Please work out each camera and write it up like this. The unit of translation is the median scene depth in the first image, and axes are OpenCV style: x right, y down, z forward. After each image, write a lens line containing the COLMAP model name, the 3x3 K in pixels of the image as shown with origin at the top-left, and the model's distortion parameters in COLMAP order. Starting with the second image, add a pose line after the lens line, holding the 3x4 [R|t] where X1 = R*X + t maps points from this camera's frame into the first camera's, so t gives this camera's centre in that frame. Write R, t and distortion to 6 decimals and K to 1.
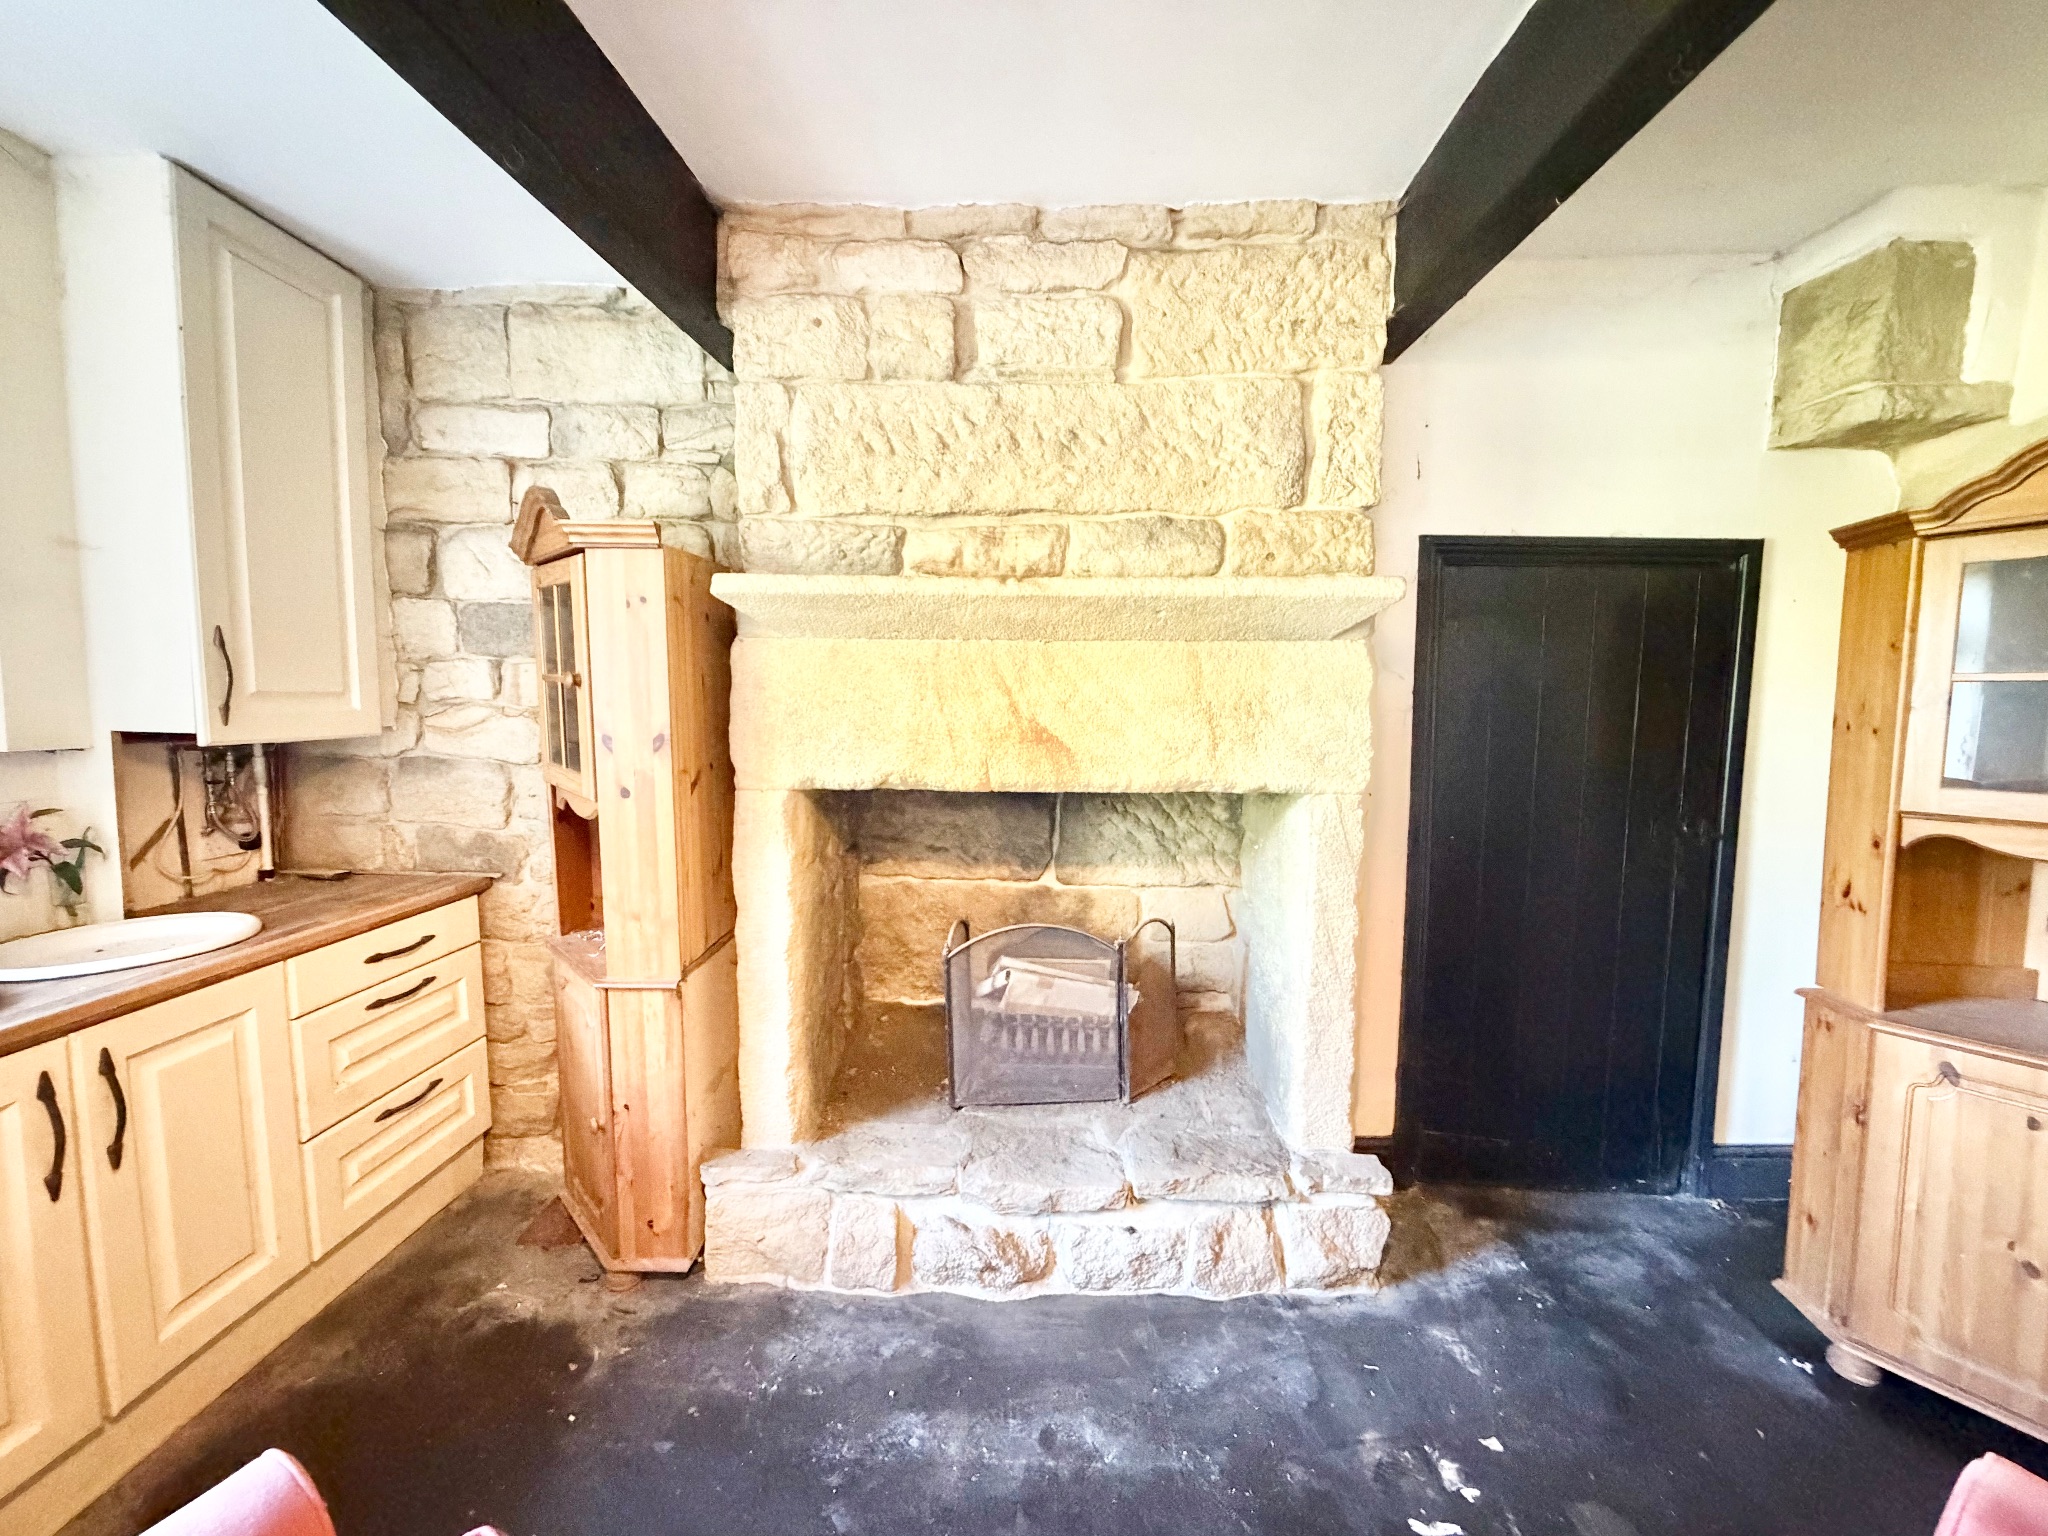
lens RADIAL K [[818.6, 0, 1016.6], [0, 818.6, 771.4], [0, 0, 1]] dist [-0.000057, -0.000112]
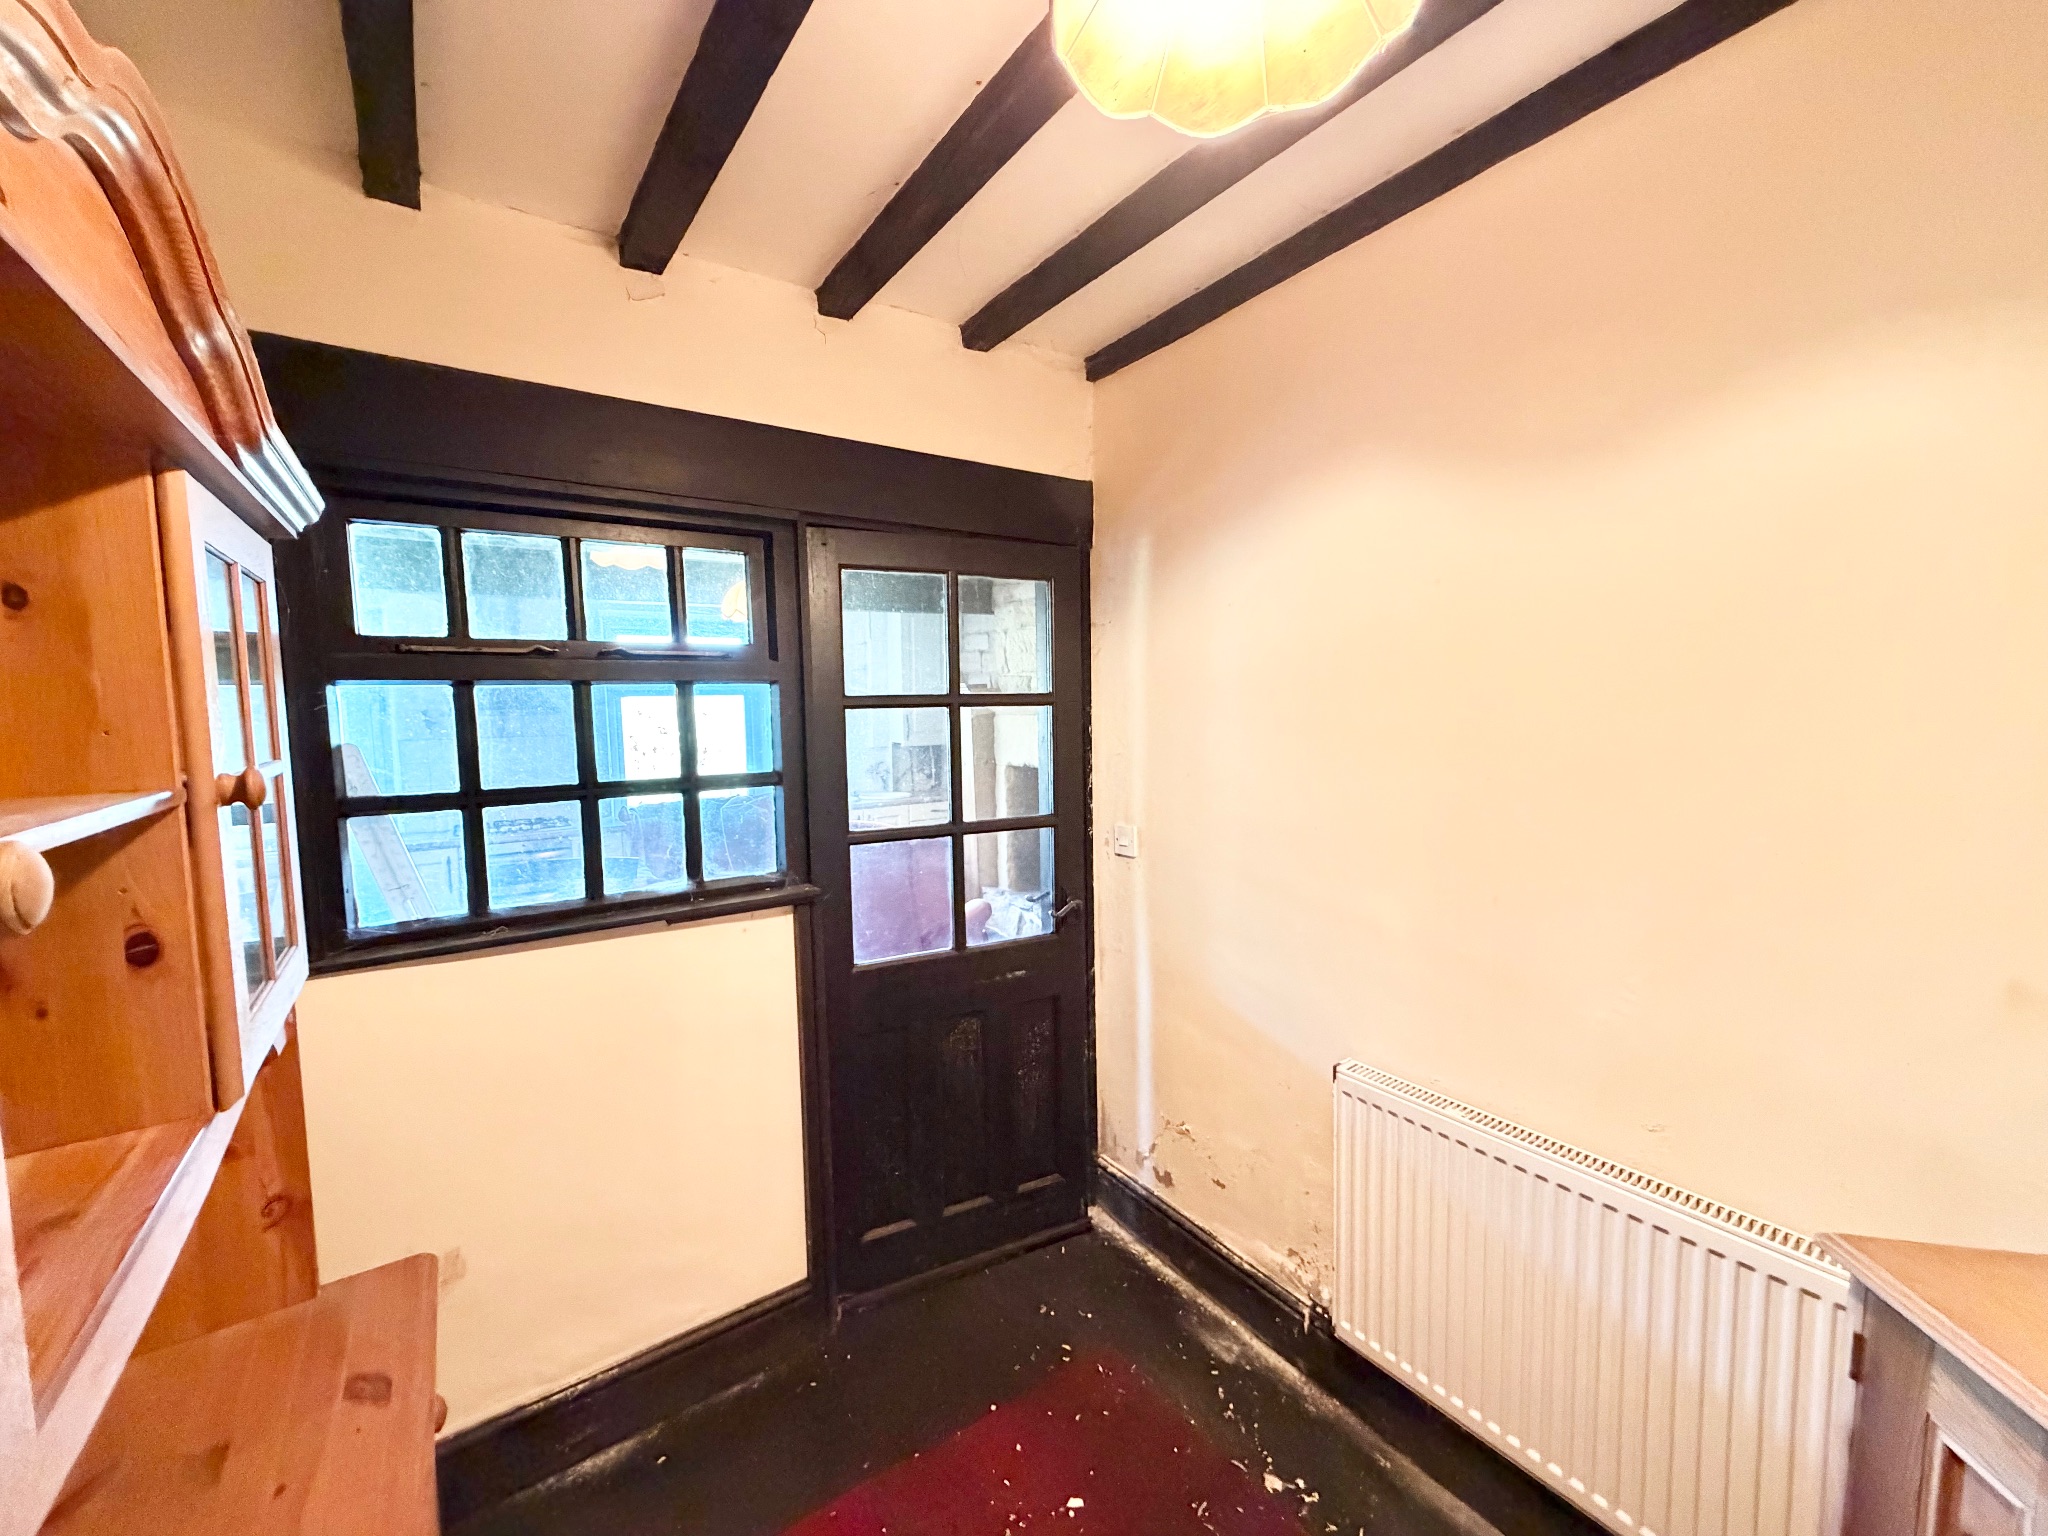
lens RADIAL K [[818.6, 0, 1027.4], [0, 818.6, 767.4], [0, 0, 1]] dist [-0.000057, -0.000112]
pose [[0.600685, 0.046383, -0.798139, 2.193810], [-0.052167, 0.998462, 0.018764, -0.031845], [0.797782, 0.030365, 0.602181, -0.741185]]
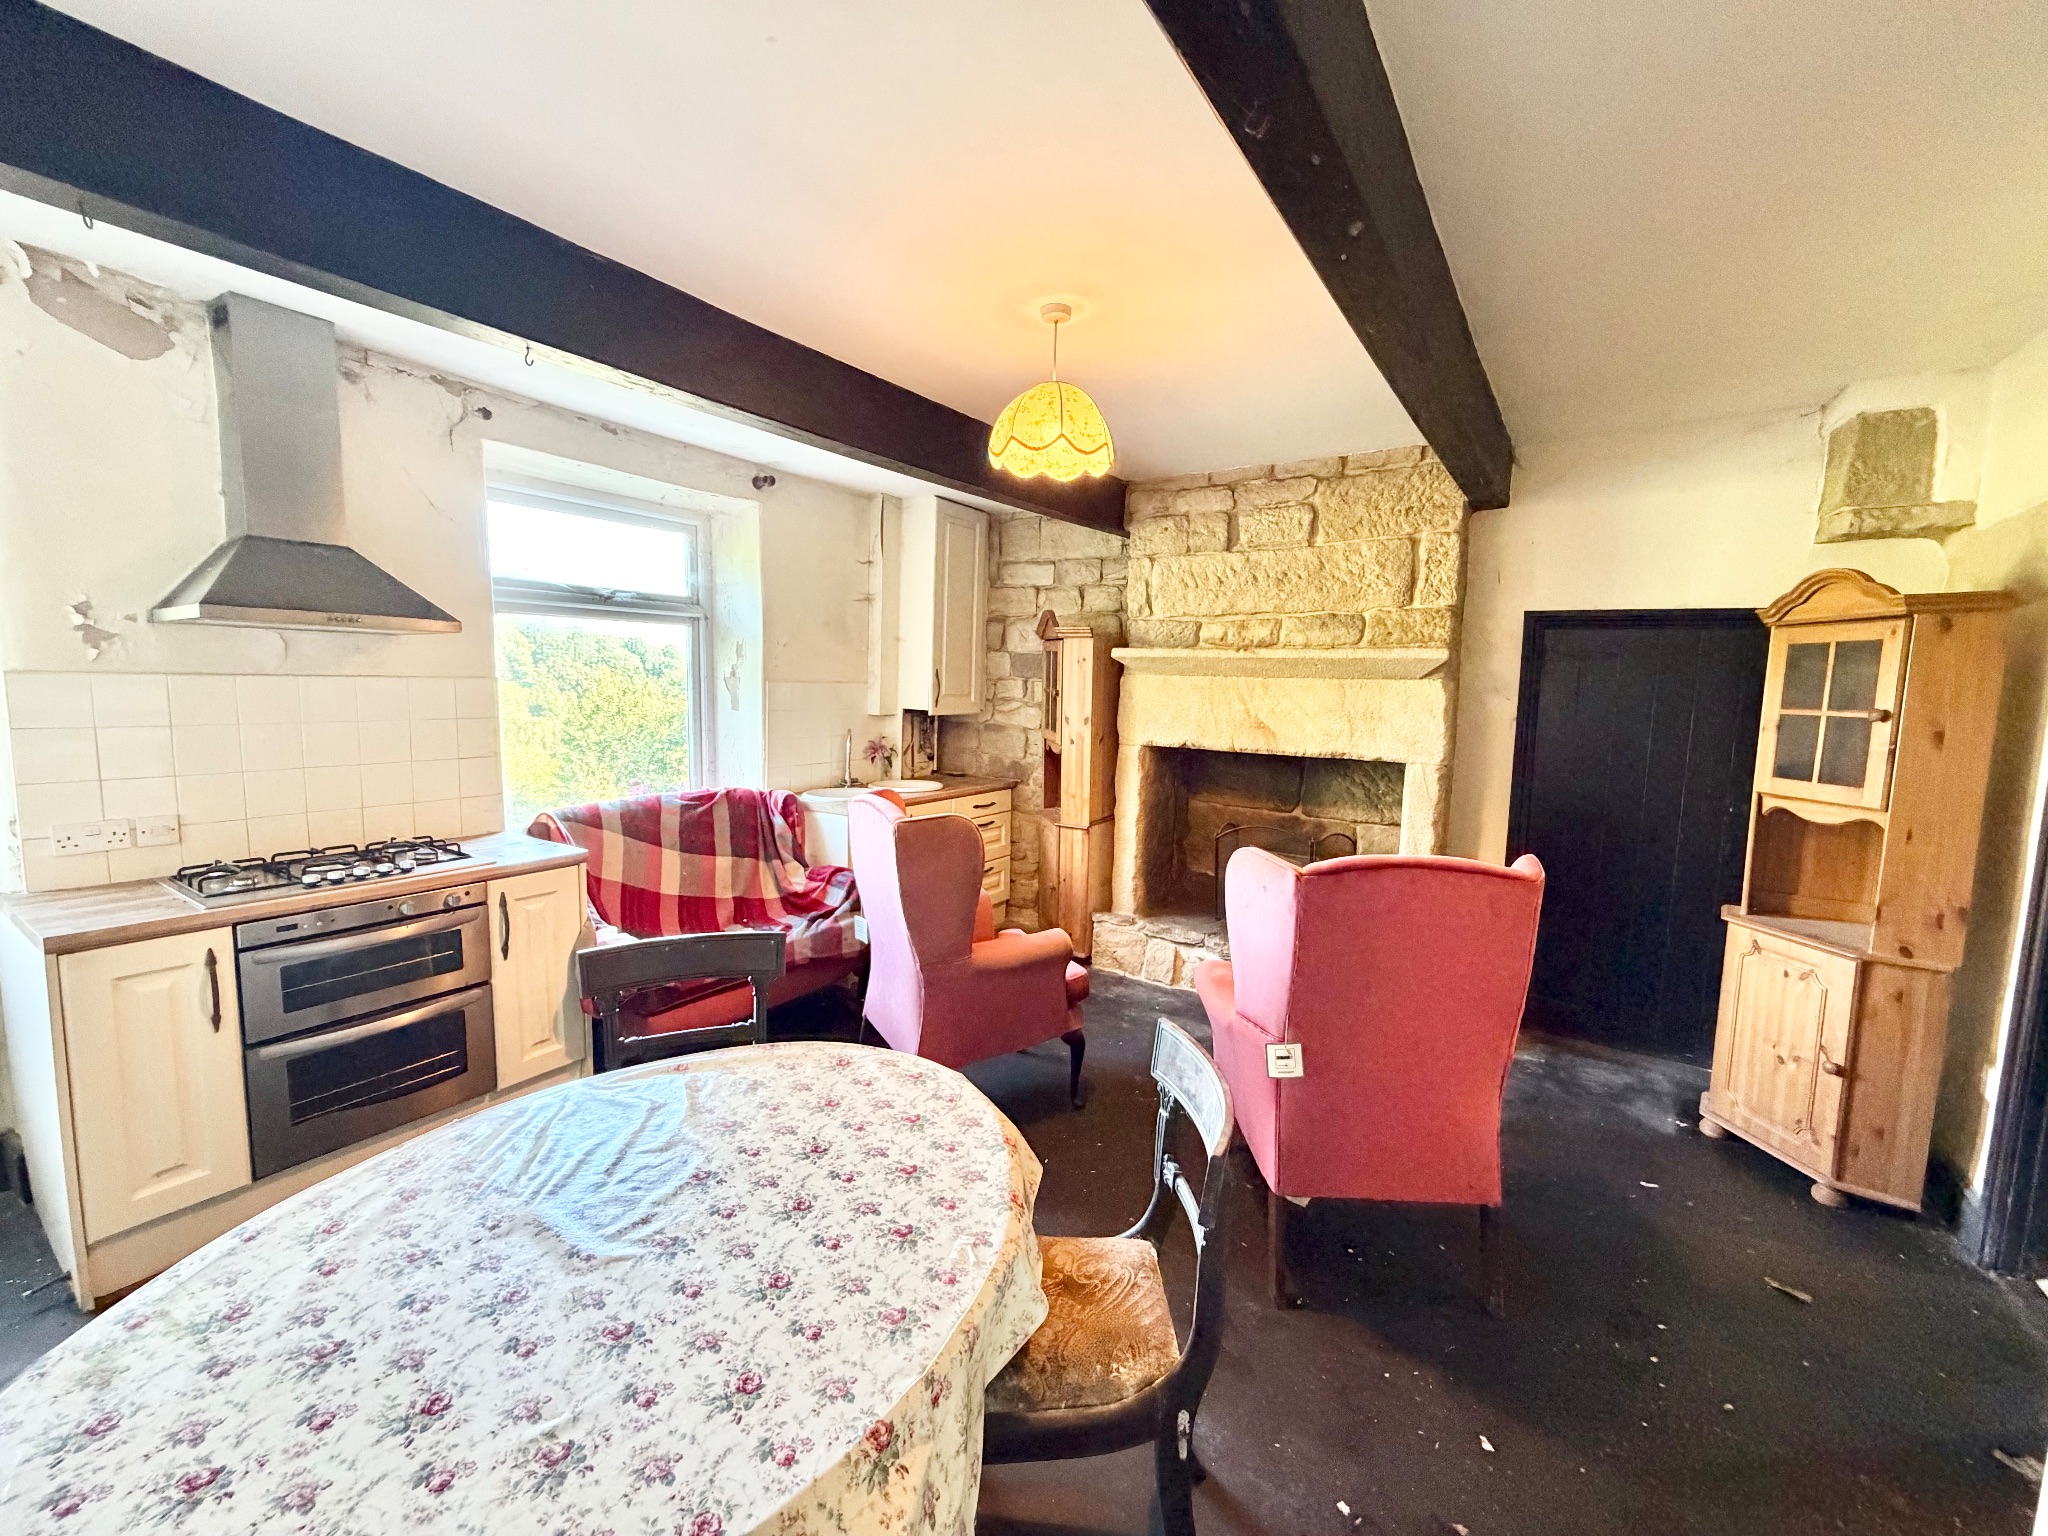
lens RADIAL K [[818.6, 0, 1018.5], [0, 818.6, 770.1], [0, 0, 1]] dist [-0.000057, -0.000112]
pose [[0.853320, 0.069852, -0.516688, 0.572169], [-0.063452, 0.997532, 0.030065, 0.043639], [0.517513, 0.007130, 0.855646, -1.021824]]
